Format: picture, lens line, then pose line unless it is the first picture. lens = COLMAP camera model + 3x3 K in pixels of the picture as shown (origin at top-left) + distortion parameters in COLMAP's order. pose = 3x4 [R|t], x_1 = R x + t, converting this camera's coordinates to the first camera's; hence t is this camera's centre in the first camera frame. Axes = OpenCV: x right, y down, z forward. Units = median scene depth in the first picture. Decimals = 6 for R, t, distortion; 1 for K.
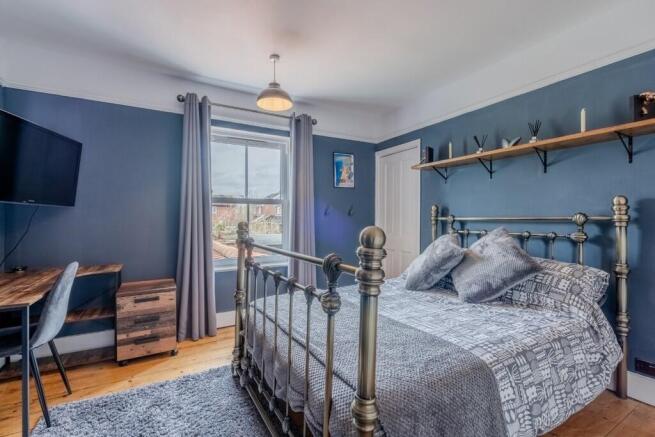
lens RADIAL K [[300.0, 0, 325.2], [0, 300.0, 218.5], [0, 0, 1]] dist [0.000535, -0.001536]
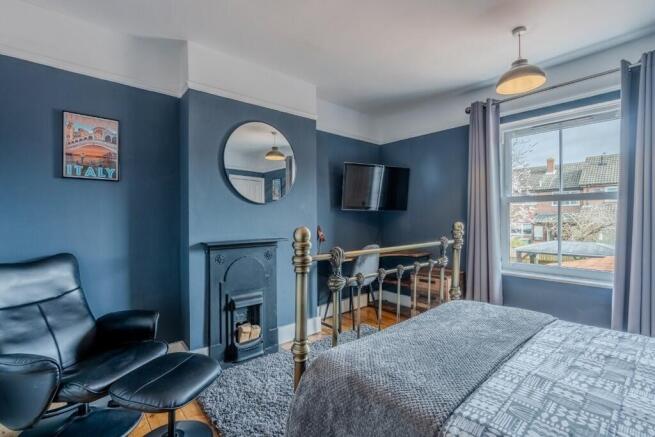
lens RADIAL K [[300.0, 0, 324.0], [0, 300.0, 219.4], [0, 0, 1]] dist [0.000535, -0.001536]
pose [[0.180314, 0.002197, -0.983607, 0.514293], [-0.005266, 0.999985, 0.001268, 0.002893], [0.983595, 0.004951, 0.180323, 0.278880]]
